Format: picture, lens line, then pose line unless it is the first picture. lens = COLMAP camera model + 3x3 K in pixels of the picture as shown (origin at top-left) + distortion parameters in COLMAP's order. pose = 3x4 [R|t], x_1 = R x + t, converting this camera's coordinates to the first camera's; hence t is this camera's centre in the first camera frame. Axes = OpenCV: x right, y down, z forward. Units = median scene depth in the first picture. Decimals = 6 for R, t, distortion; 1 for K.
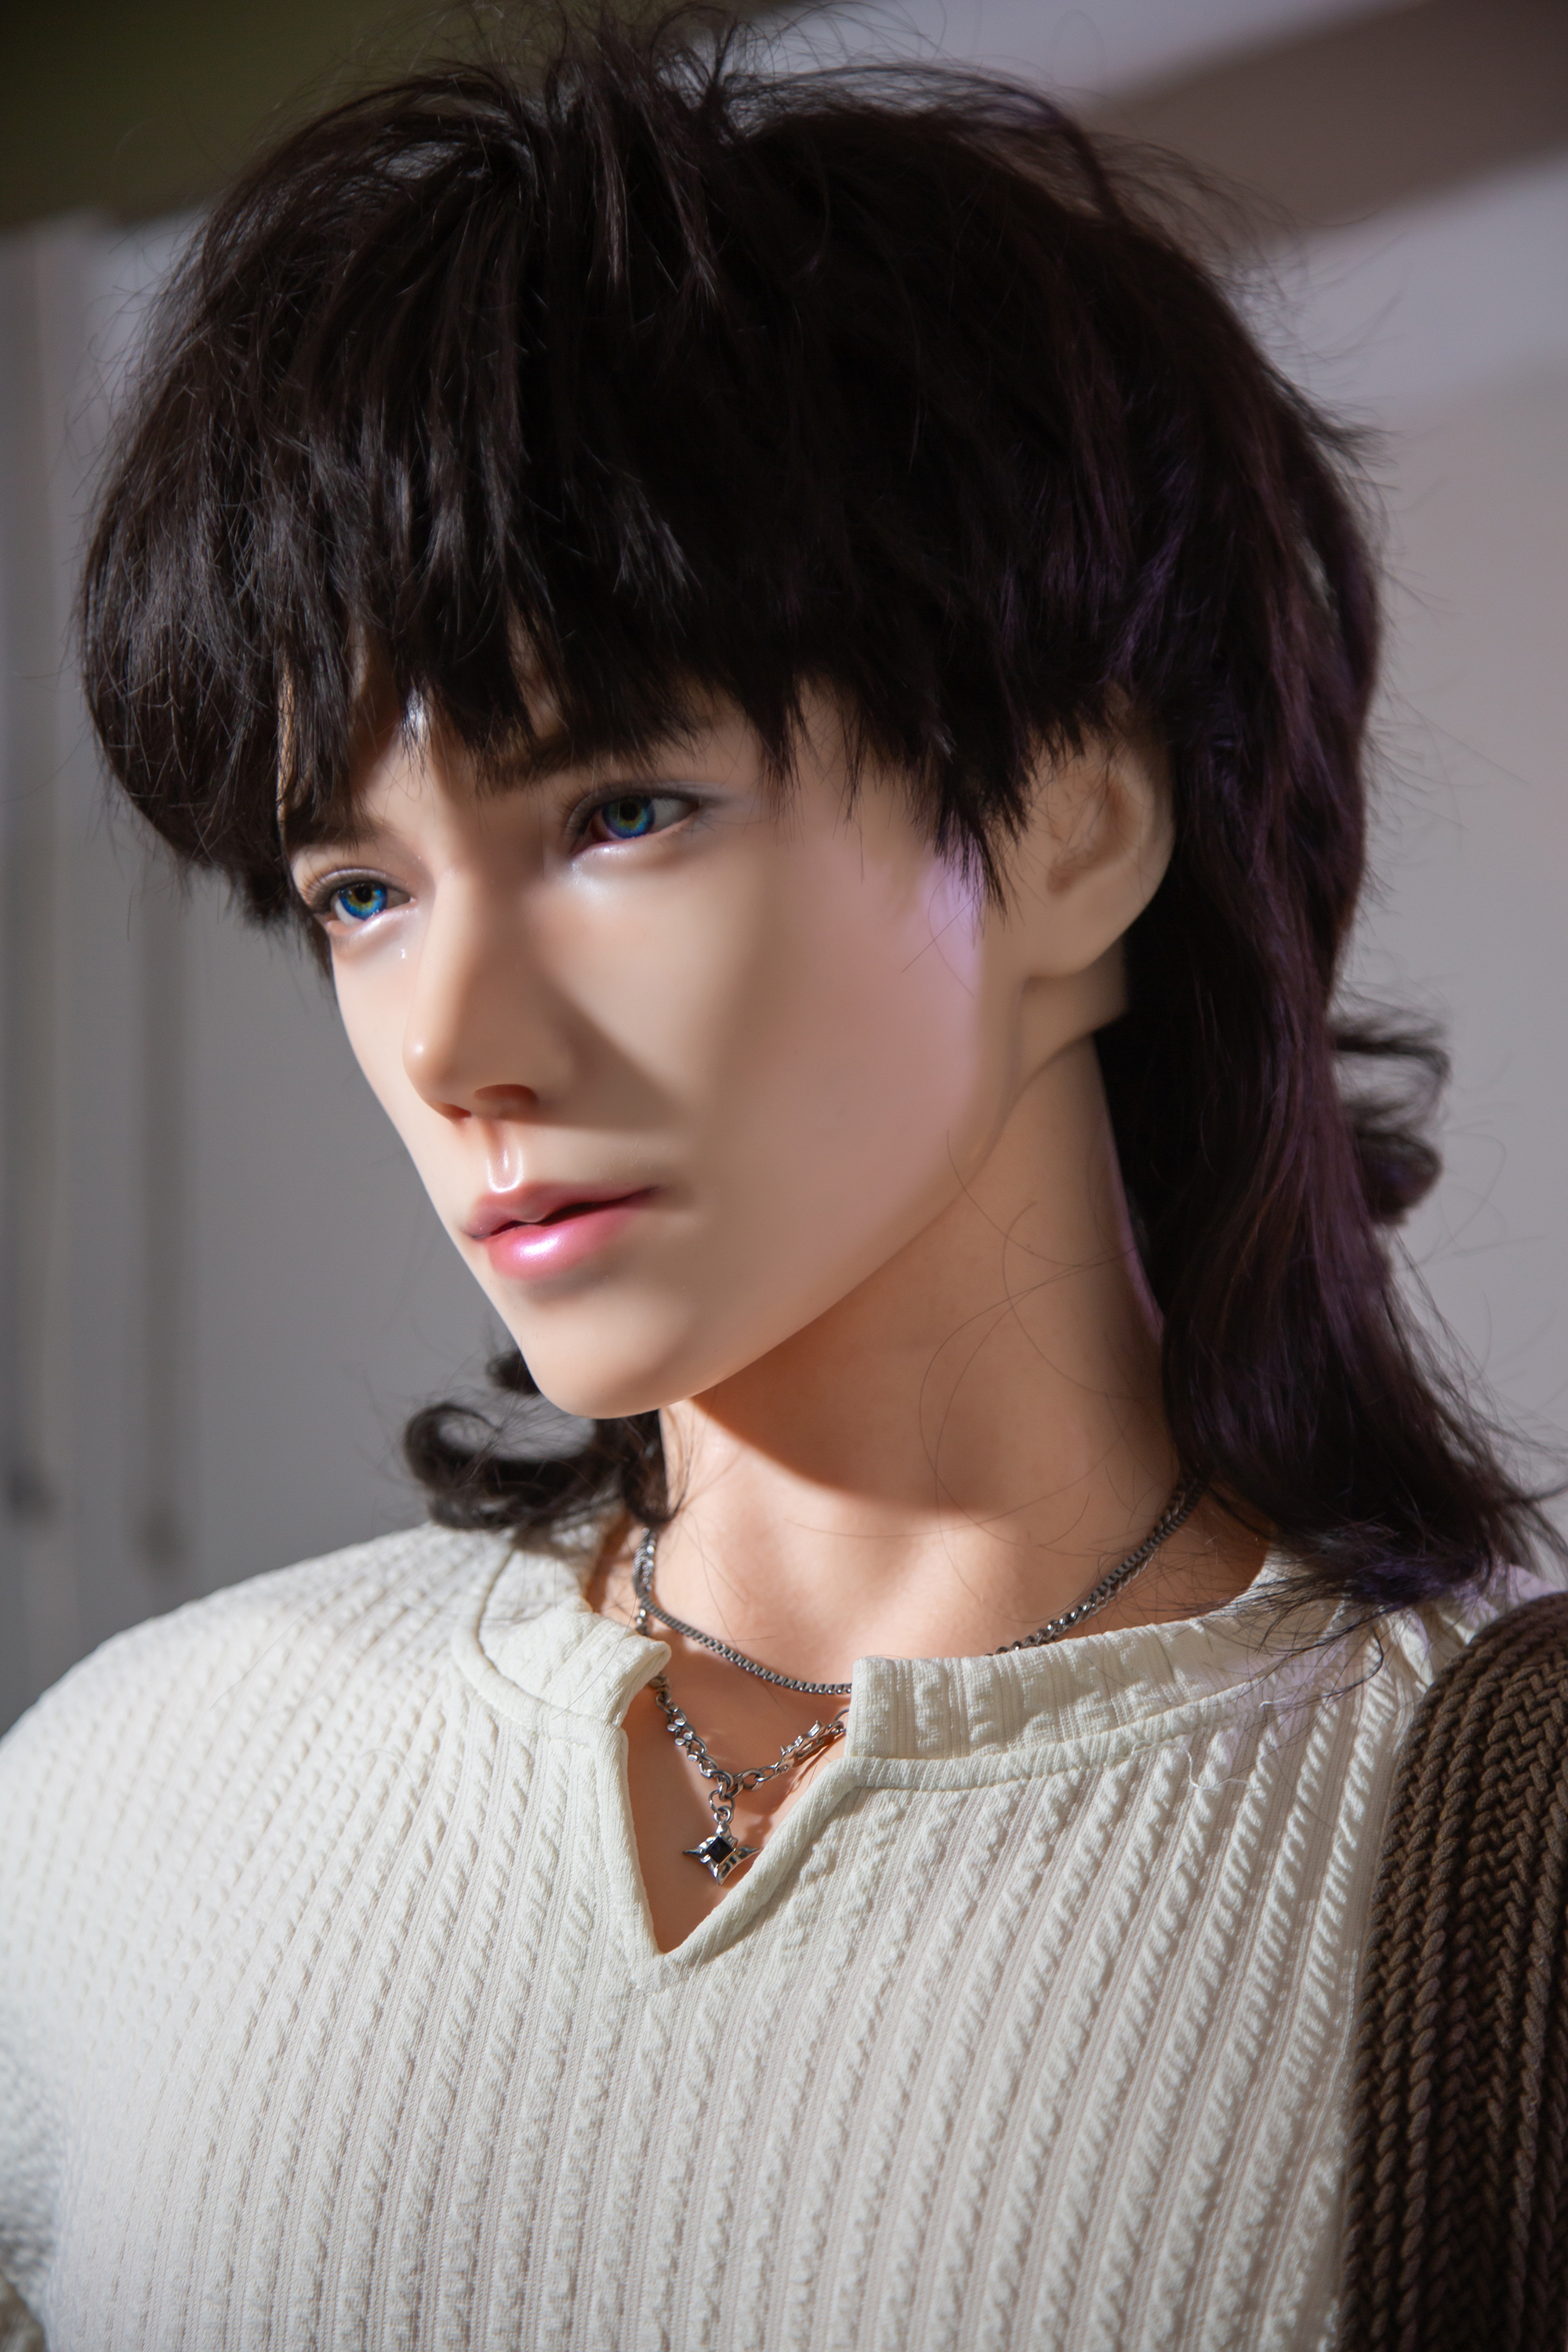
lens RADIAL K [[4884.0, 0, 778.2], [0, 4884.0, 1178.2], [0, 0, 1]] dist [0.307094, 0.159607]
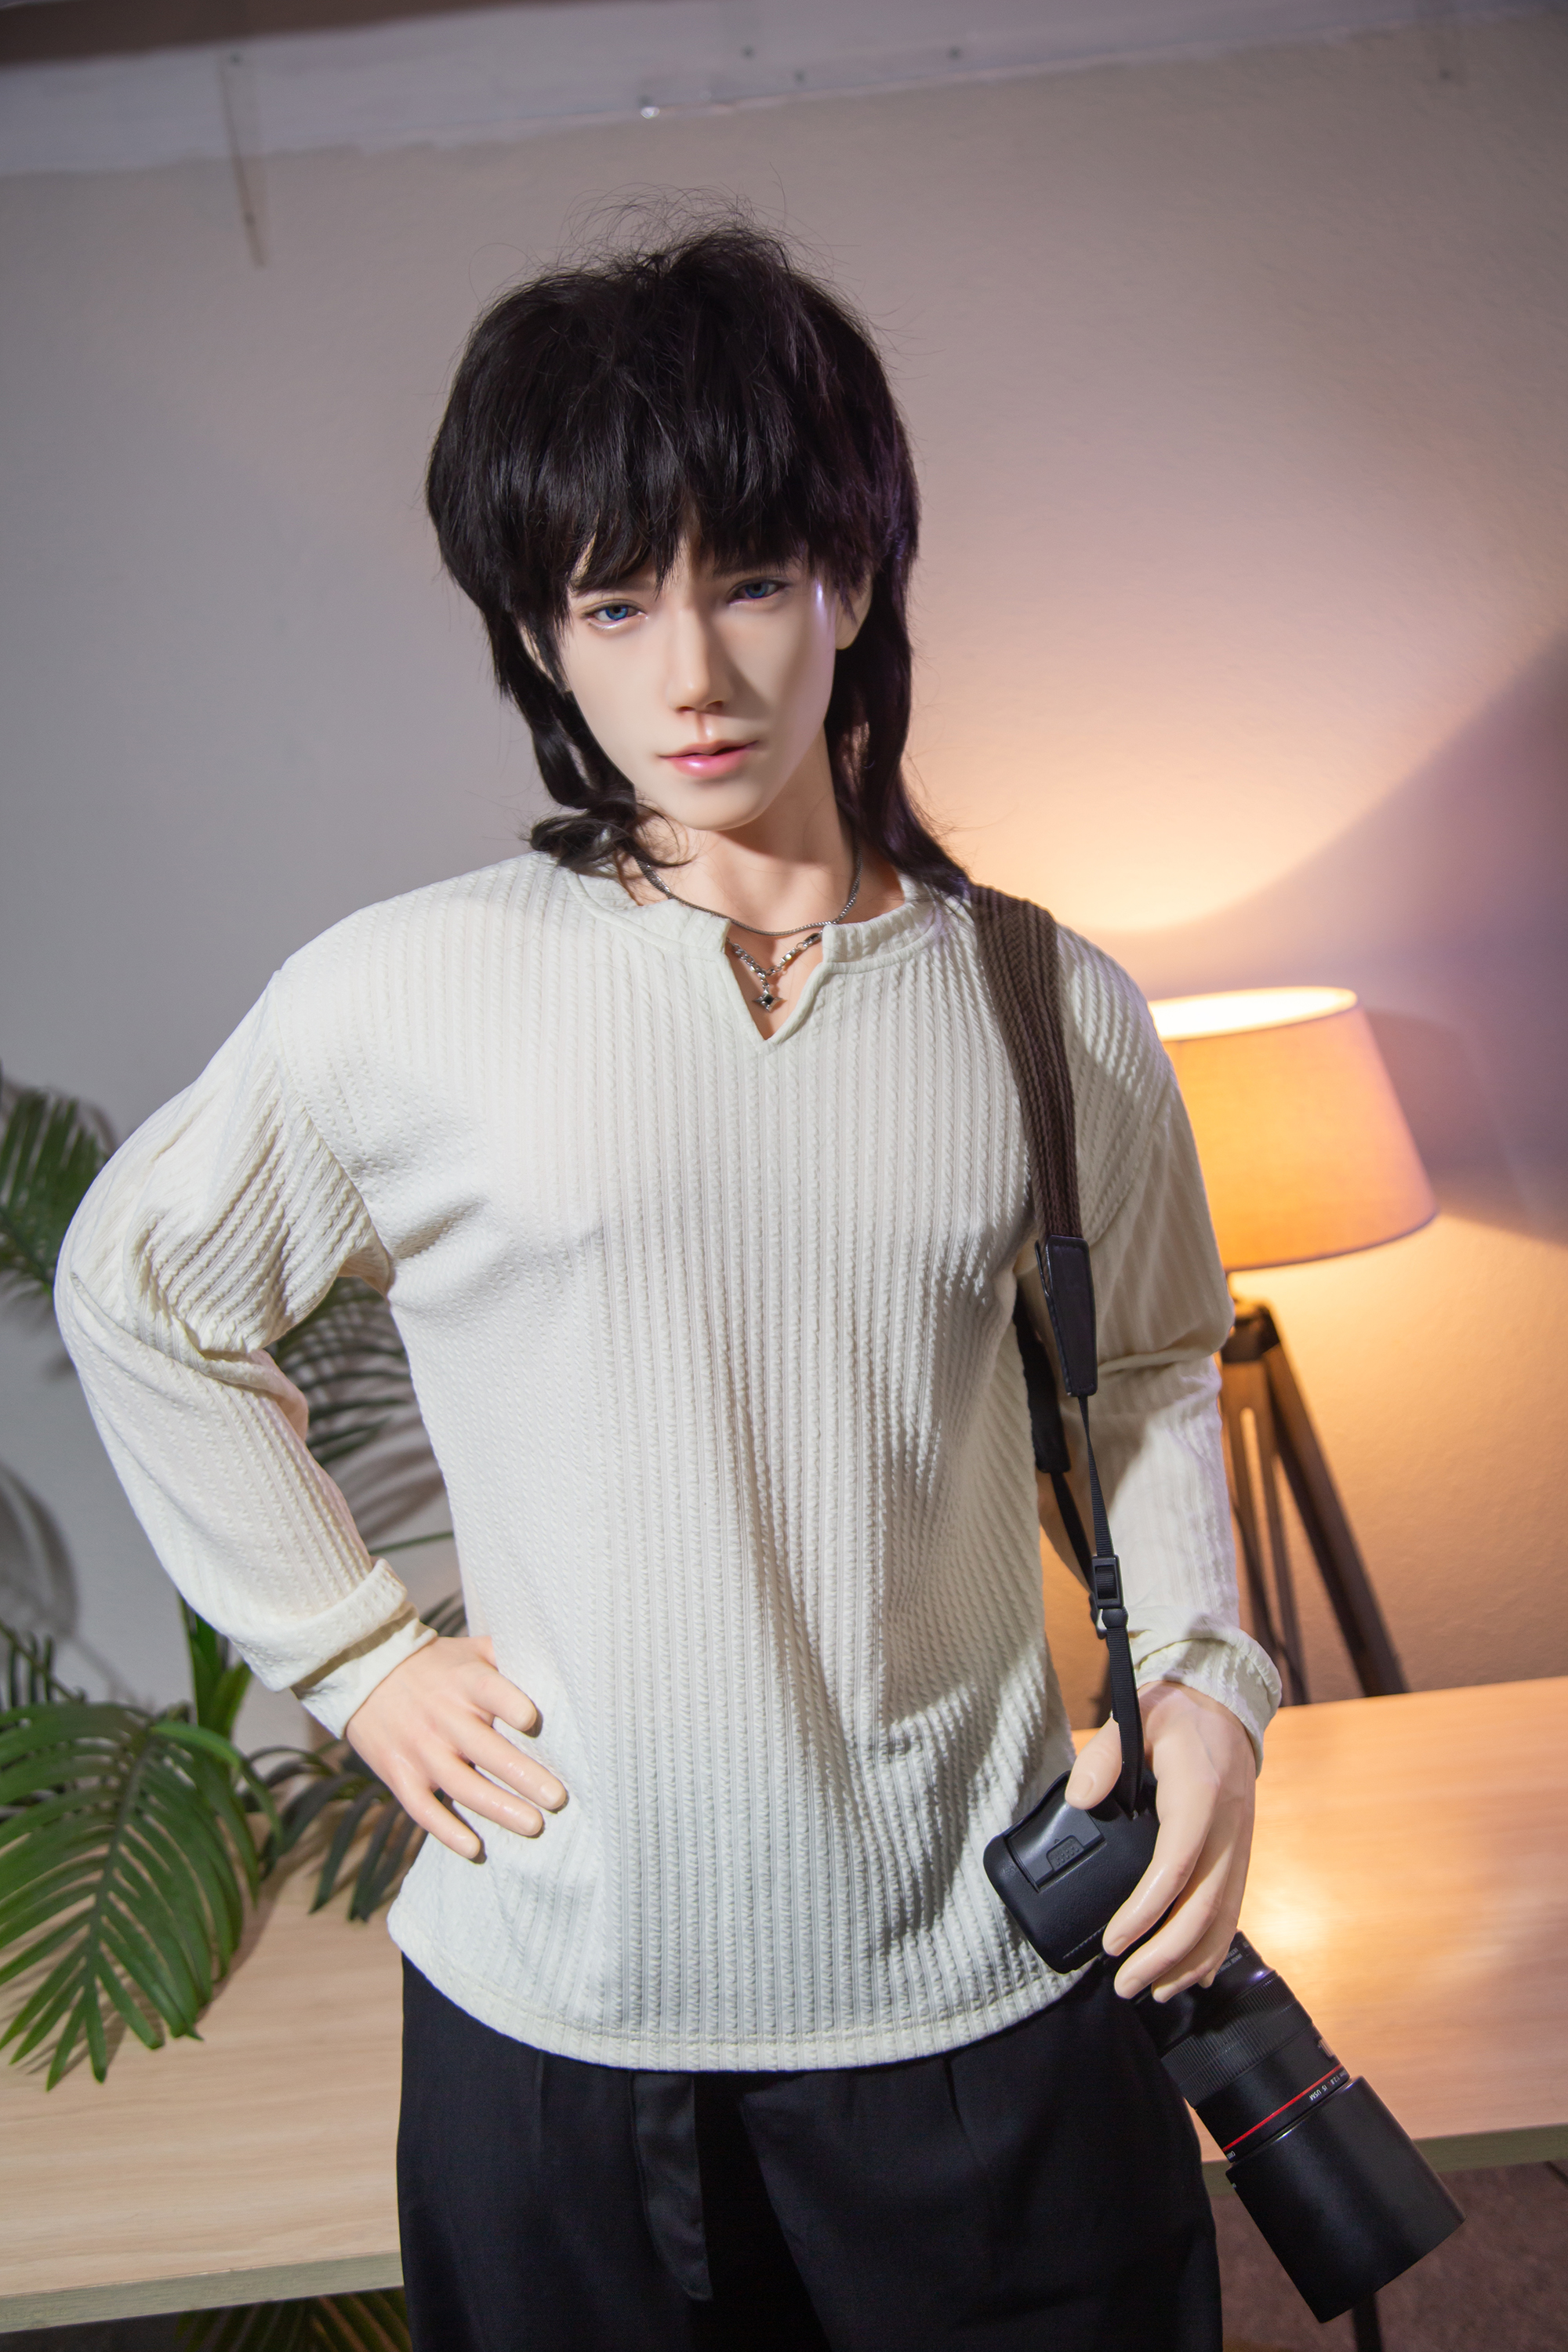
lens RADIAL K [[2595.3, 0, 784.0], [0, 2595.3, 1176.0], [0, 0, 1]] dist [0.009531, 0.002209]
pose [[0.819524, -0.098273, 0.564555, -0.803767], [-0.050456, 0.968984, 0.241917, -0.107046], [-0.570819, -0.226742, 0.789148, -0.109844]]
